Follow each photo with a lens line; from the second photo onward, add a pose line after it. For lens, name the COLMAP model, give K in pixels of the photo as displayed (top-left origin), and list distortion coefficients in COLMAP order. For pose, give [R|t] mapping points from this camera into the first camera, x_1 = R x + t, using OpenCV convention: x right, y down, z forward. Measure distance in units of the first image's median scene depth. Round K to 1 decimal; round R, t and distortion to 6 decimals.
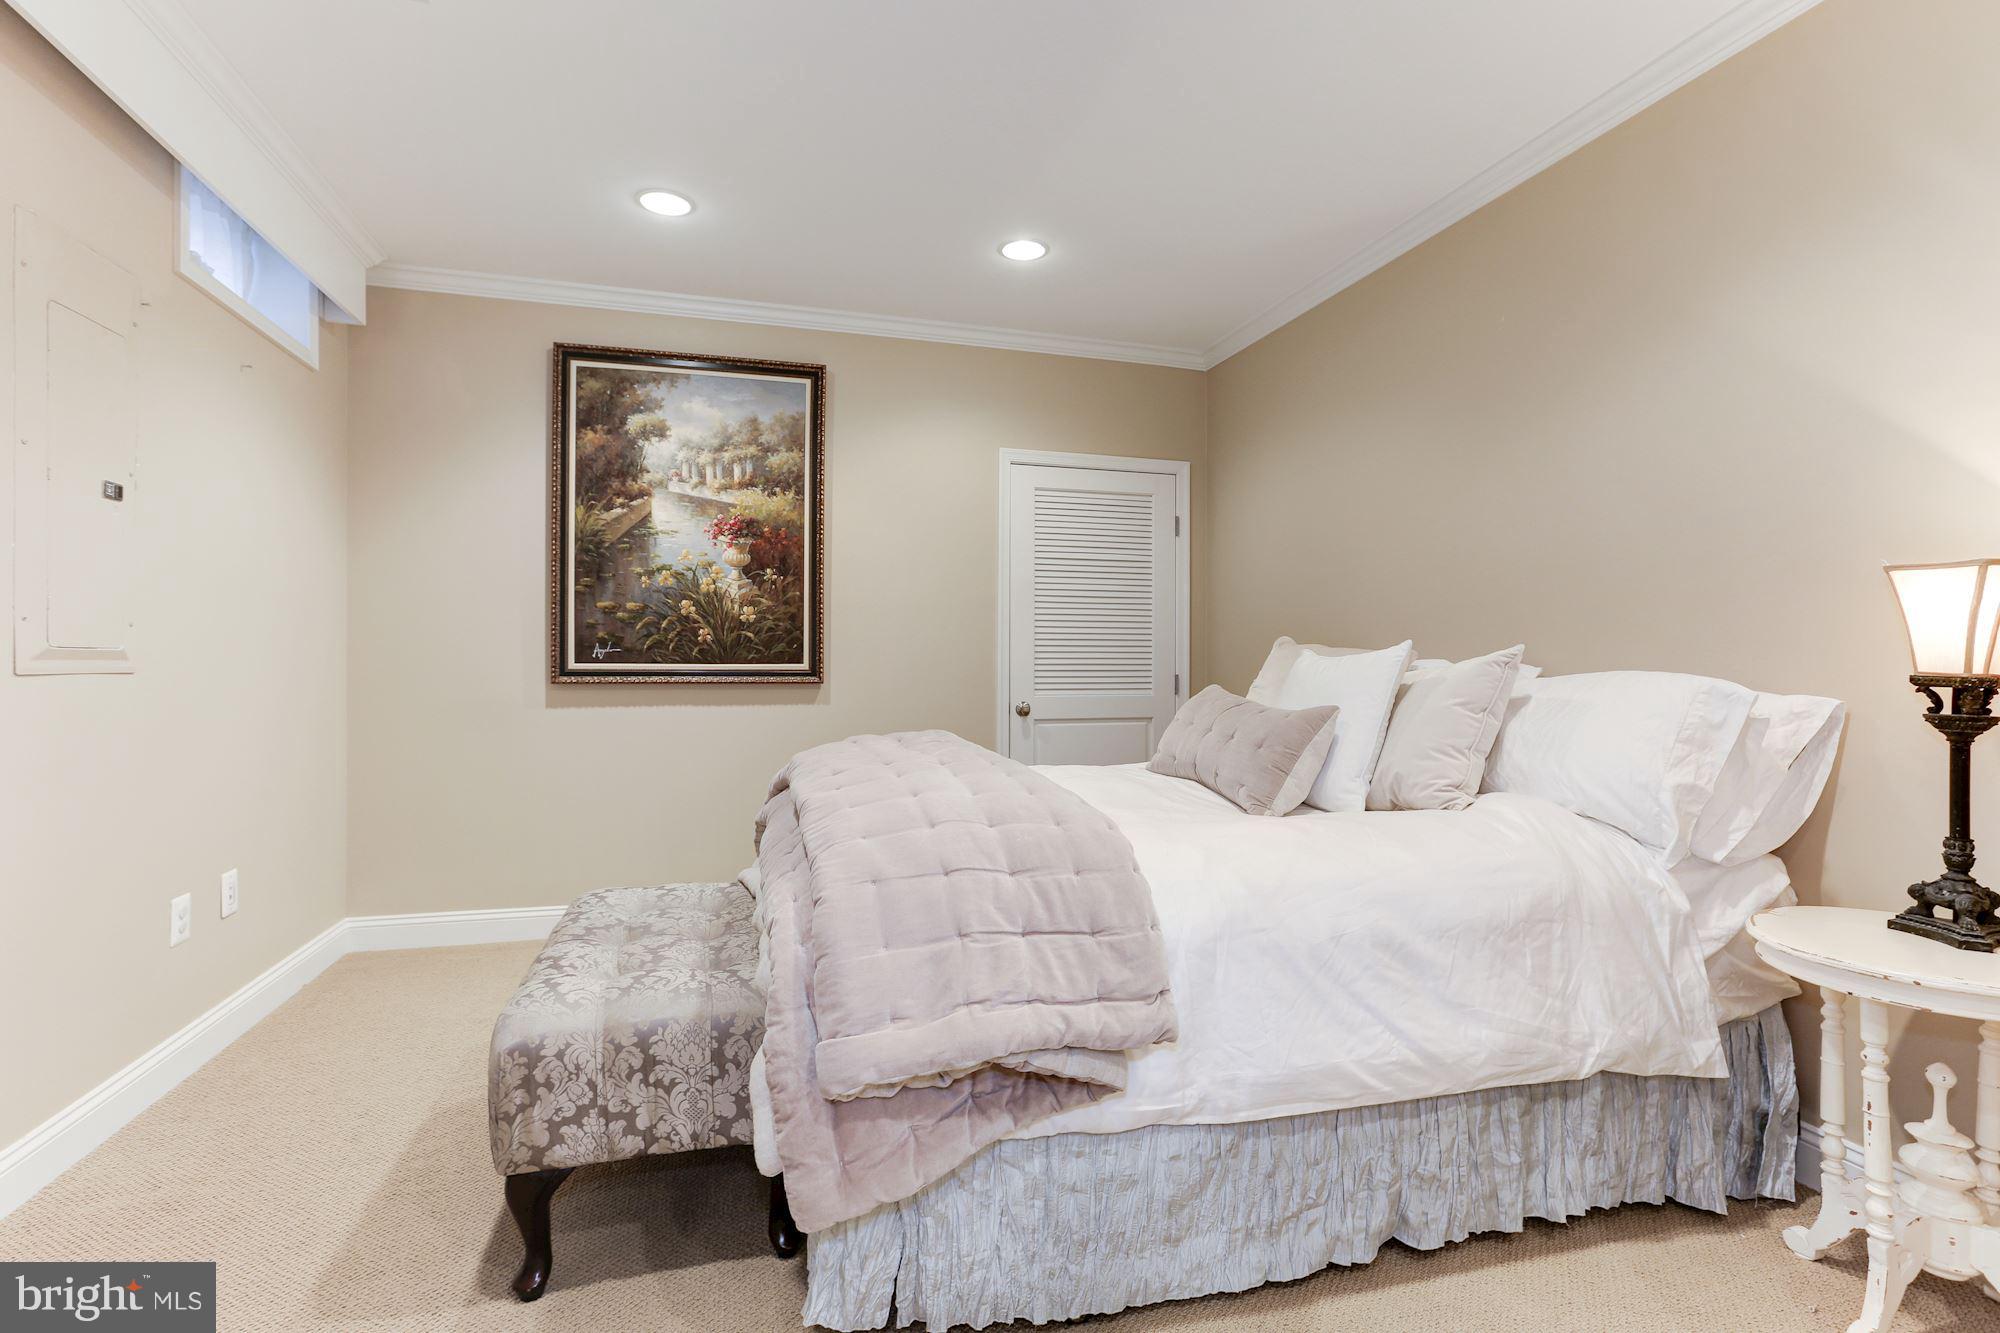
lens RADIAL K [[950.6, 0, 1000.0], [0, 950.6, 666.5], [0, 0, 1]] dist [-0.042927, 0.028639]
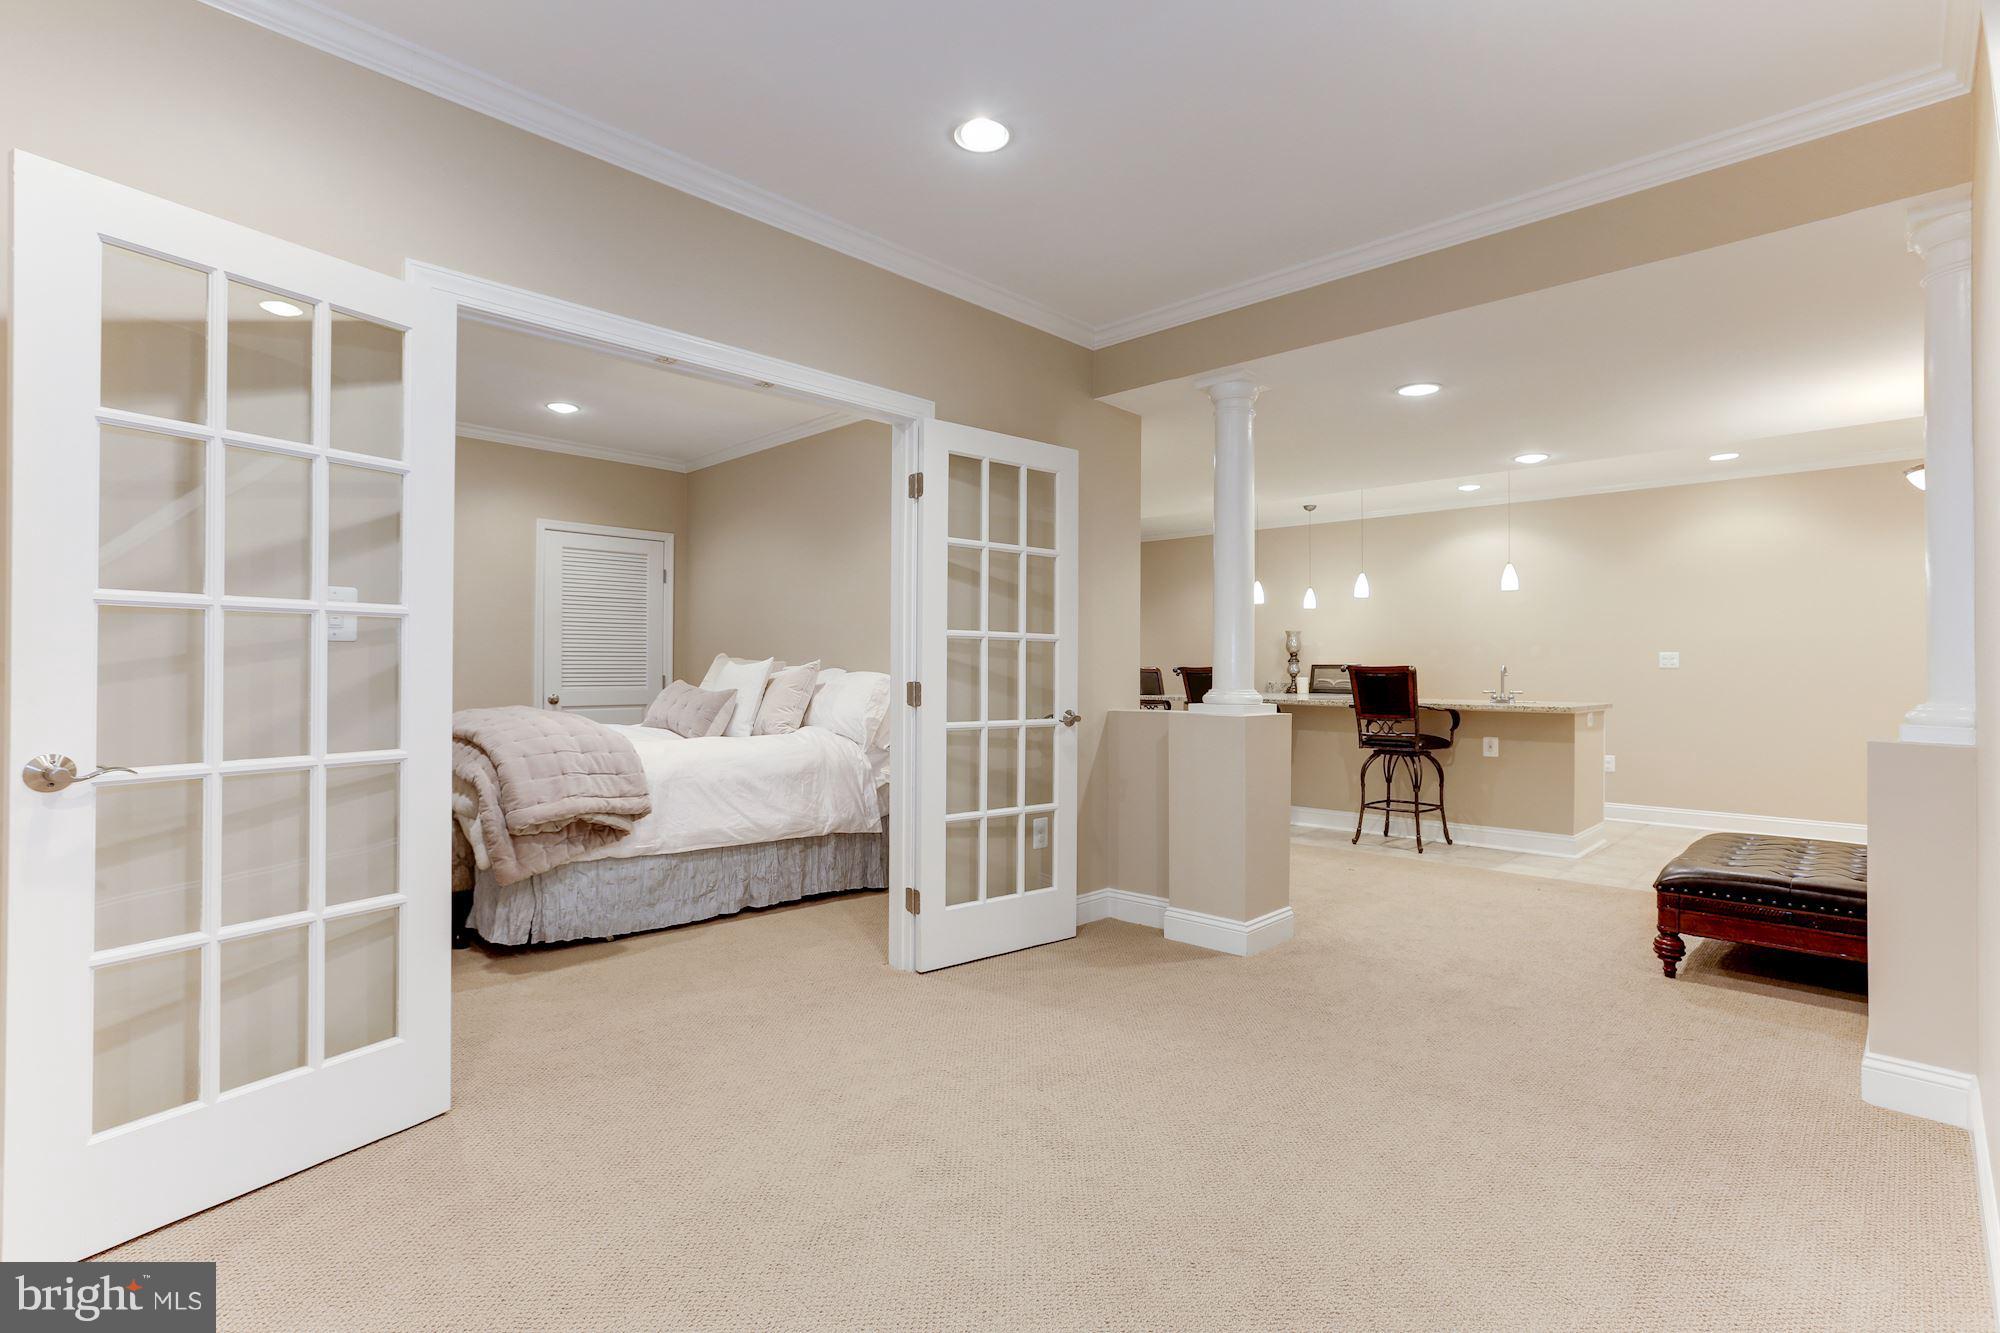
lens RADIAL K [[950.6, 0, 1000.0], [0, 950.6, 666.5], [0, 0, 1]] dist [-0.042927, 0.028639]
pose [[0.872656, 0.003204, 0.488324, -0.205072], [-0.000973, 0.999988, -0.004822, 0.002910], [-0.488334, 0.003733, 0.872649, -1.442377]]
